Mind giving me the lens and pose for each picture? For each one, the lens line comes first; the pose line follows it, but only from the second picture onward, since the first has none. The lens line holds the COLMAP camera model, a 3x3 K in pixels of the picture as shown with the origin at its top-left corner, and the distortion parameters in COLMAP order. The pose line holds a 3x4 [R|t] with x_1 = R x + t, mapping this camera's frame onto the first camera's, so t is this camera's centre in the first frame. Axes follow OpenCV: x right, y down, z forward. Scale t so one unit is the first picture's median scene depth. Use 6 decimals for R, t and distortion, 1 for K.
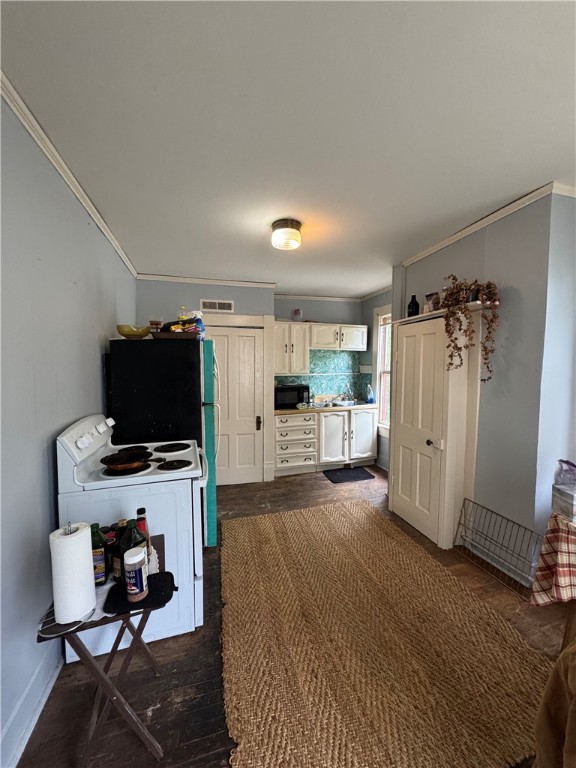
lens RADIAL K [[311.5, 0, 288.0], [0, 311.5, 384.0], [0, 0, 1]] dist [-0.001036, -0.000134]
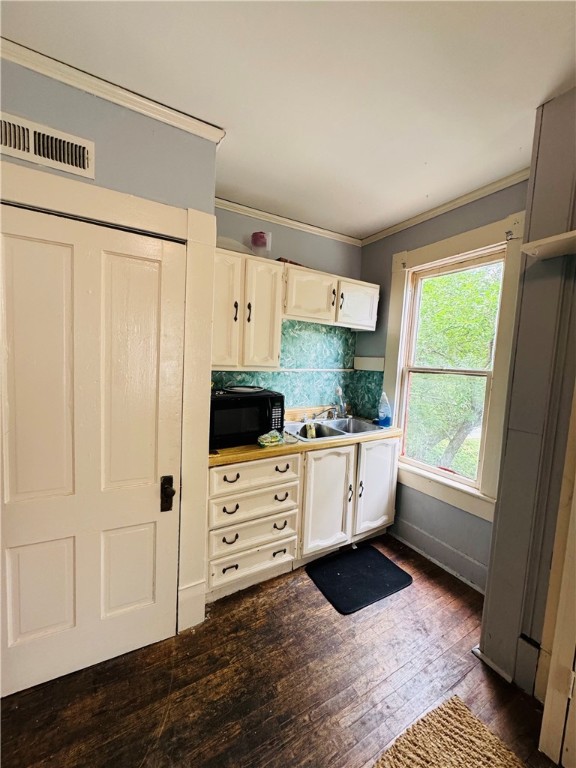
lens RADIAL K [[311.5, 0, 288.0], [0, 311.5, 384.0], [0, 0, 1]] dist [-0.001036, -0.000134]
pose [[0.965618, 0.021443, 0.259078, -0.047821], [-0.027786, 0.999397, 0.020844, -0.019404], [-0.258475, -0.027326, 0.965631, 0.534997]]
